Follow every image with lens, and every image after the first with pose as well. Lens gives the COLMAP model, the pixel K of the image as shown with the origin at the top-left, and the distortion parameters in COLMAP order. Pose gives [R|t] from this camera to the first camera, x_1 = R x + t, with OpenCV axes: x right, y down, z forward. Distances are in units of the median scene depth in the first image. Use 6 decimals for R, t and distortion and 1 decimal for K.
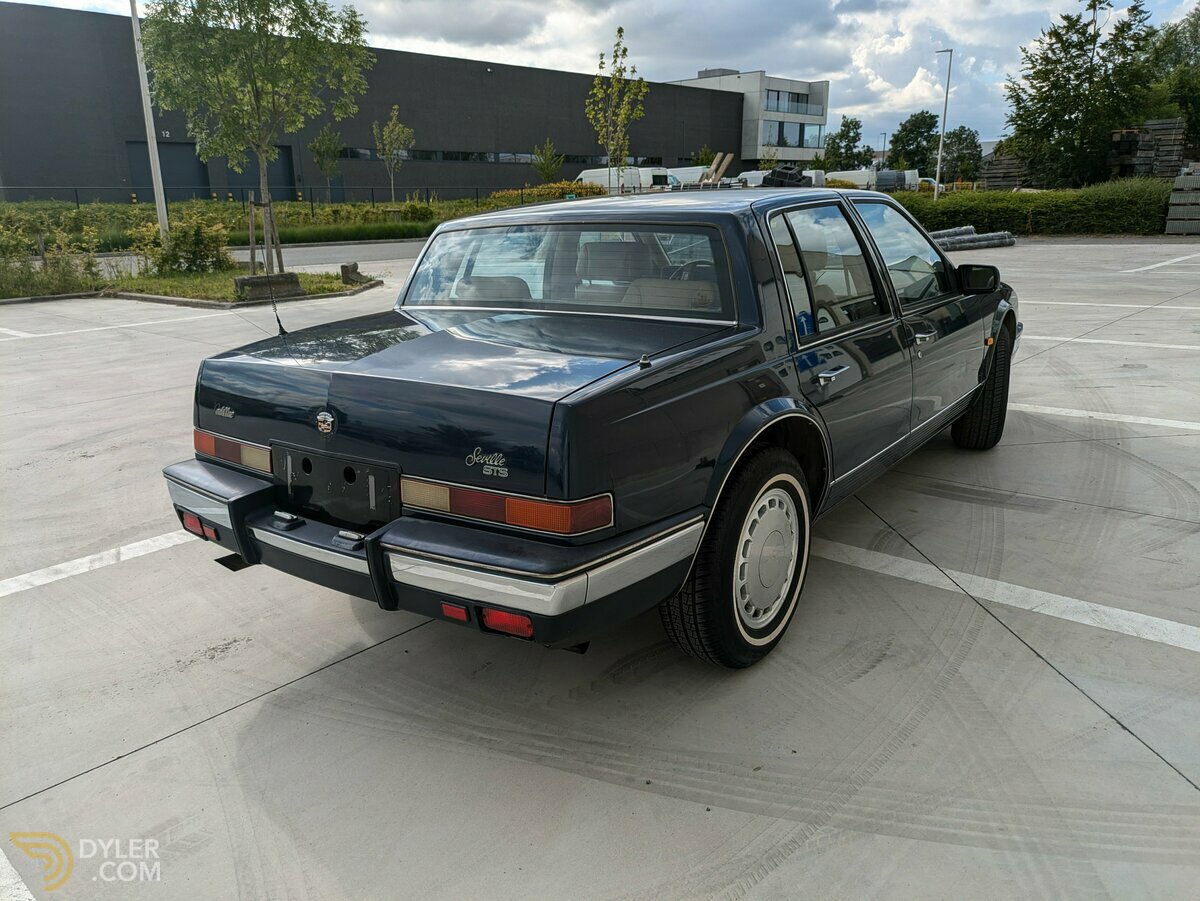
lens RADIAL K [[896.3, 0, 600.0], [0, 896.3, 450.5], [0, 0, 1]] dist [0.045787, -0.046101]
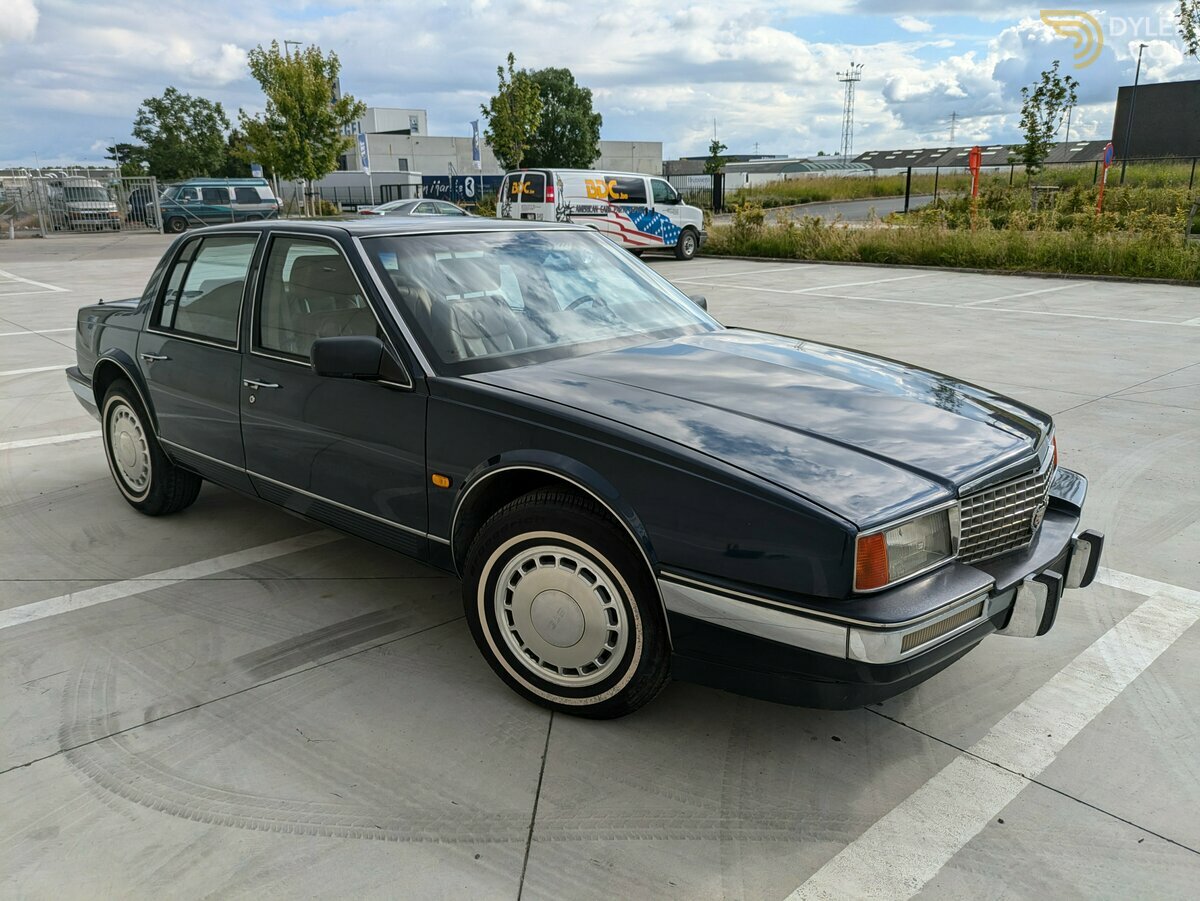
lens RADIAL K [[892.6, 0, 600.0], [0, 892.6, 450.5], [0, 0, 1]] dist [0.044568, -0.033534]
pose [[-0.087370, 0.296114, -0.951148, 0.989470], [-0.255405, 0.916226, 0.308703, -0.353353], [0.962878, 0.269900, -0.004422, 1.089668]]
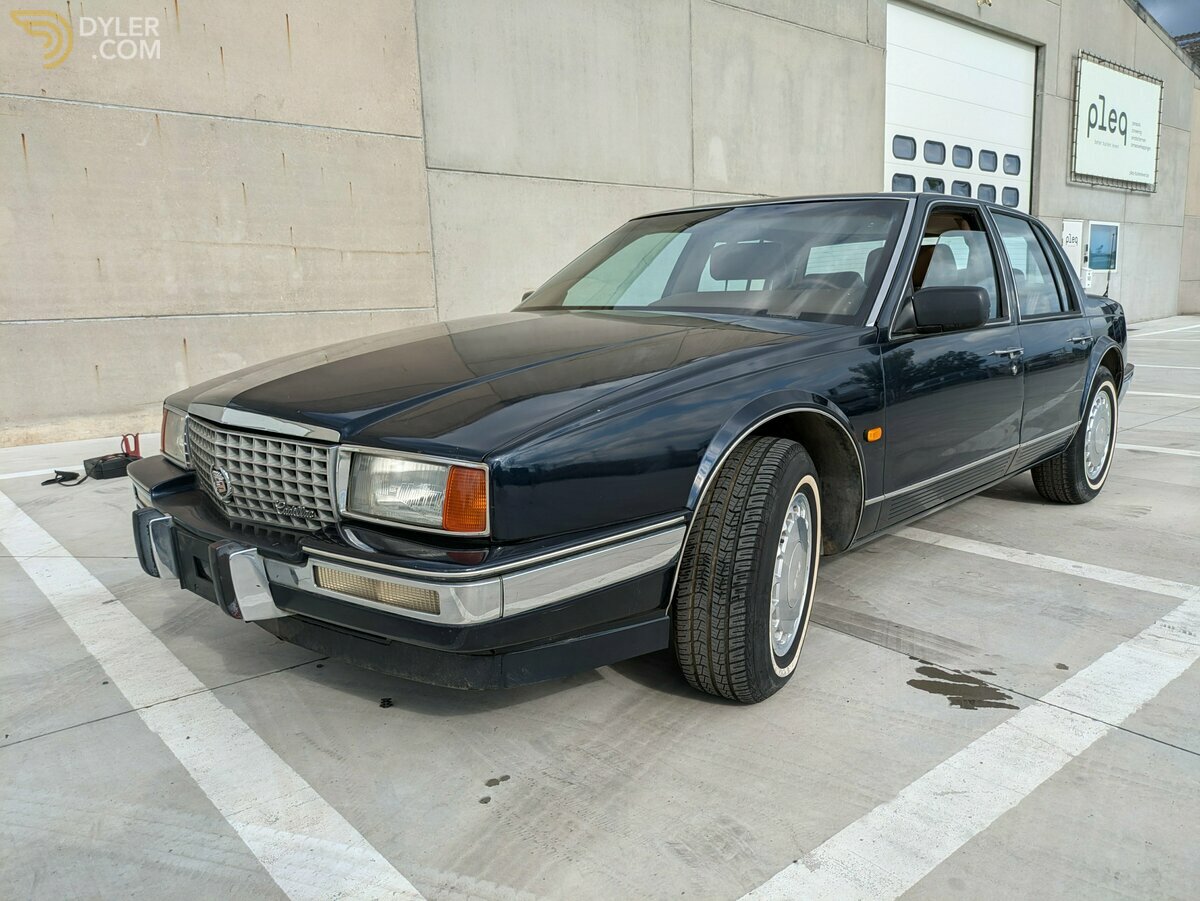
lens RADIAL K [[896.3, 0, 600.0], [0, 896.3, 450.5], [0, 0, 1]] dist [0.045787, -0.046101]
pose [[-0.991994, 0.028650, 0.122991, 0.204300], [0.078327, 0.903542, 0.421279, -0.409916], [-0.099058, 0.427540, -0.898553, 1.747506]]
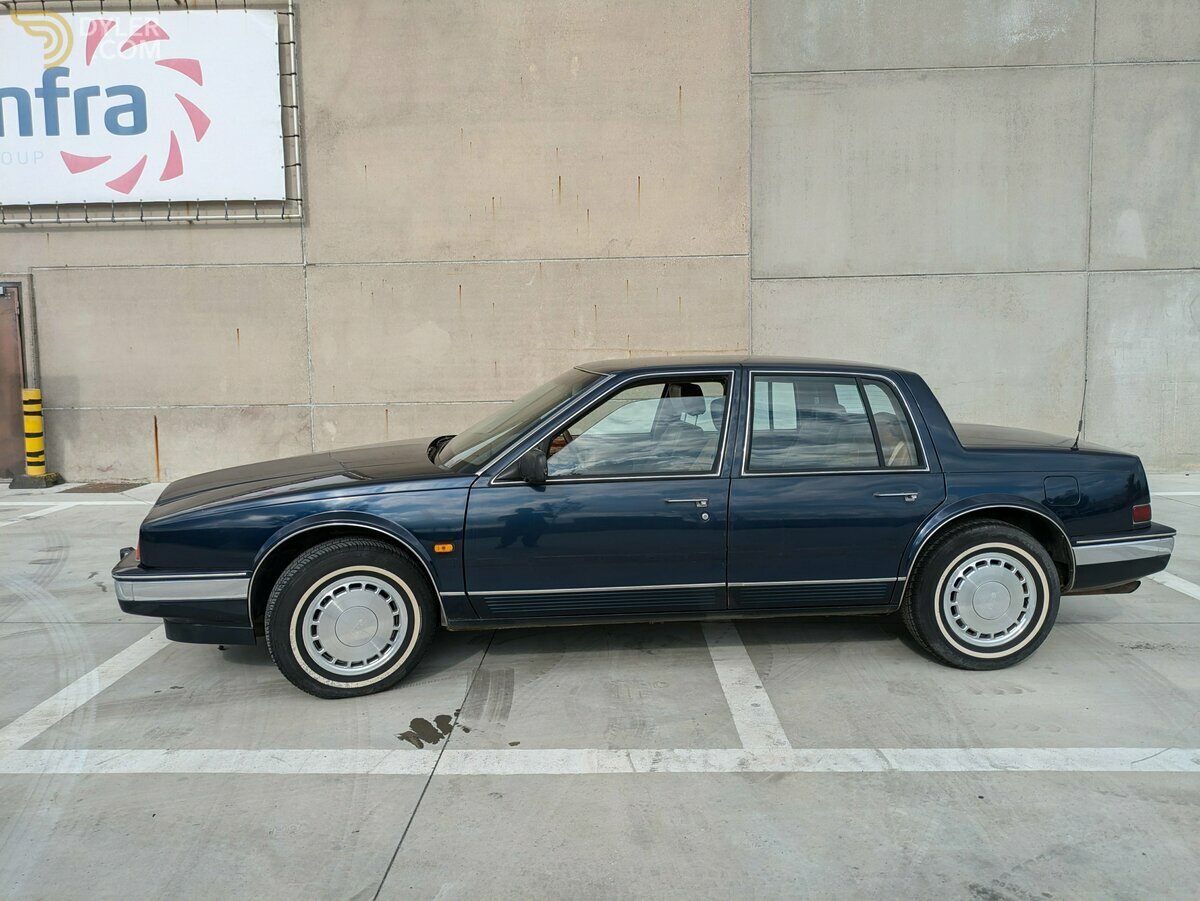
lens RADIAL K [[881.7, 0, 577.1], [0, 881.7, 436.1], [0, 0, 1]] dist [0.046134, -0.043178]
pose [[-0.653134, -0.028937, 0.756689, -0.593062], [0.234141, 0.942584, 0.238144, -0.431881], [-0.720134, 0.332712, -0.608859, 1.594596]]
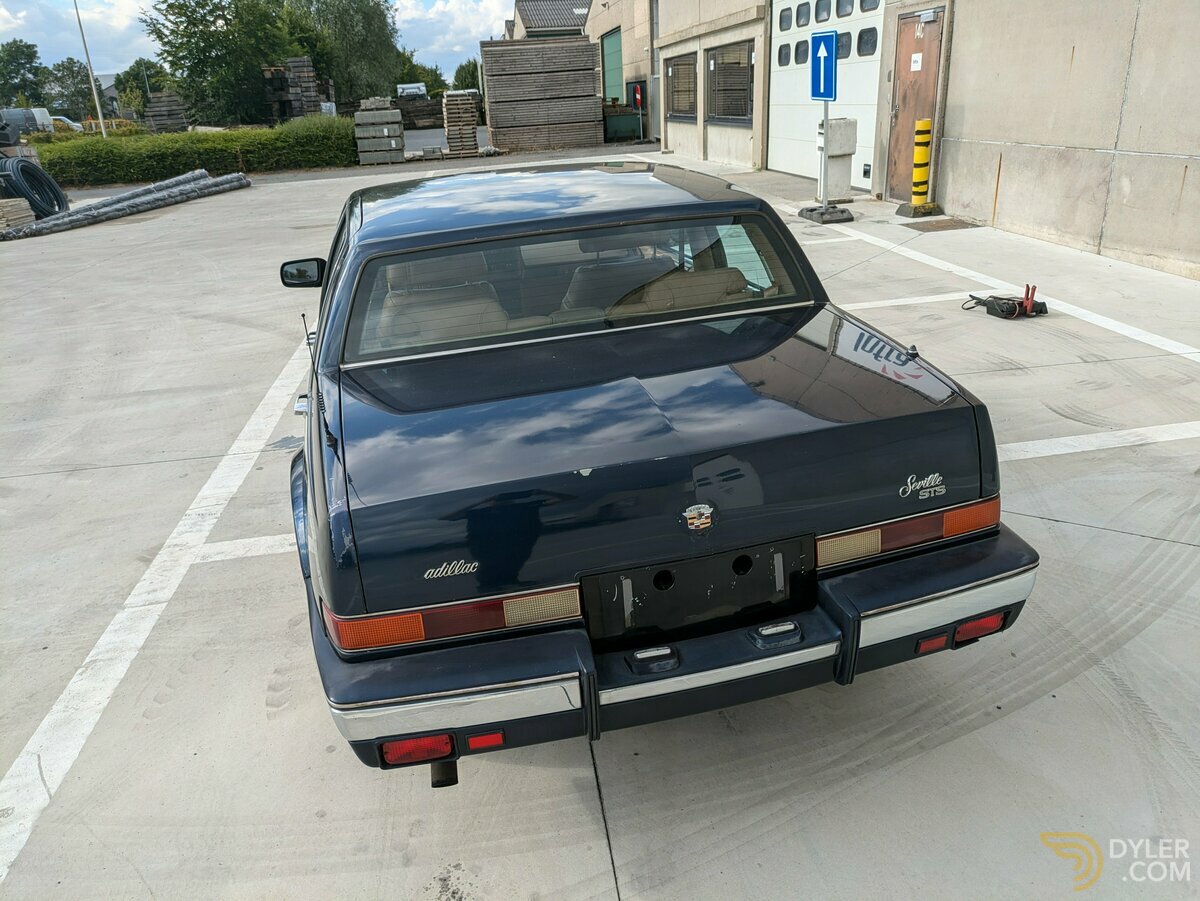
lens RADIAL K [[887.1, 0, 600.7], [0, 887.1, 446.6], [0, 0, 1]] dist [0.038610, -0.037990]
pose [[0.637783, -0.294084, 0.711862, -0.481352], [0.246869, 0.953528, 0.172741, -0.132090], [-0.729581, 0.065565, 0.680744, 0.280980]]
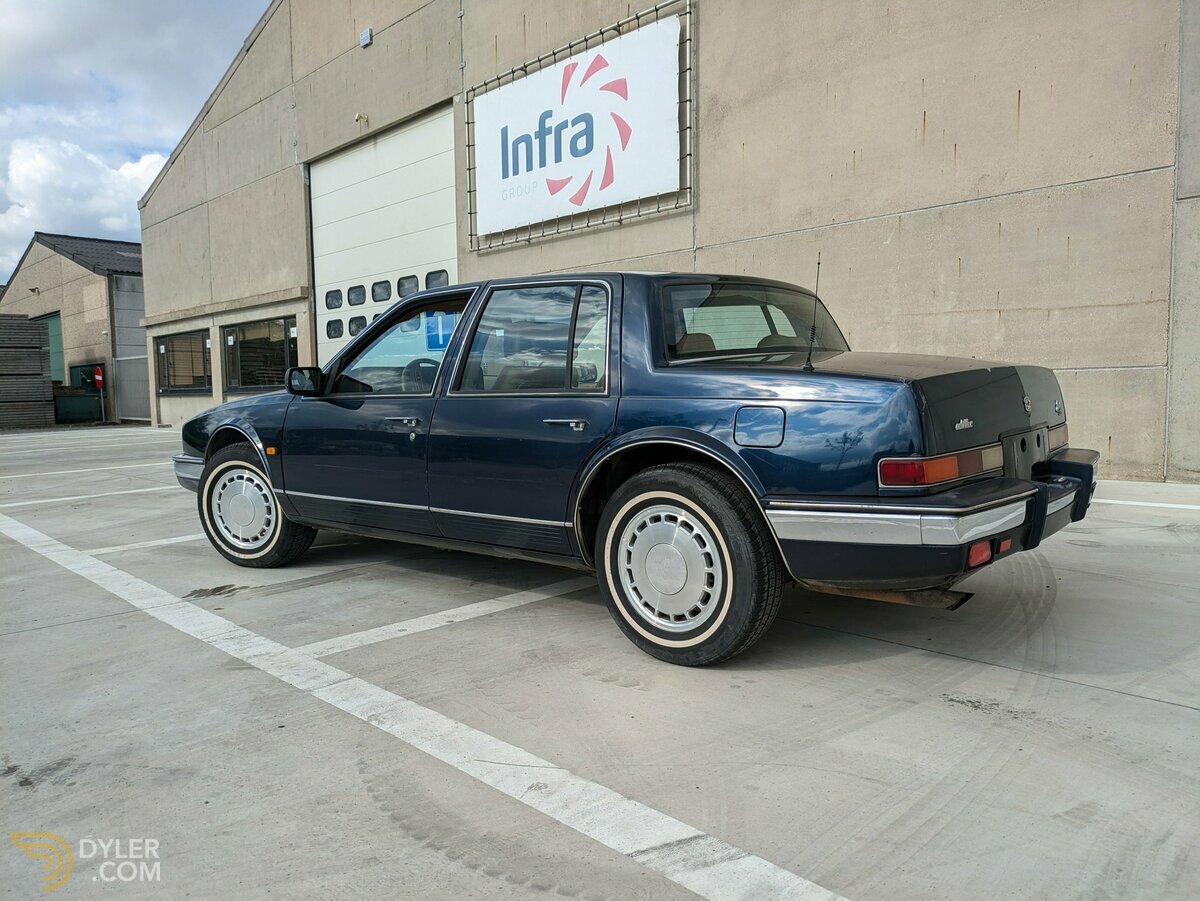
lens RADIAL K [[879.9, 0, 610.5], [0, 879.9, 453.8], [0, 0, 1]] dist [0.052153, -0.049748]
pose [[0.058562, -0.055126, 0.996761, -0.845878], [0.286552, 0.957384, 0.036113, -0.094449], [-0.956273, 0.283509, 0.071862, 0.795275]]
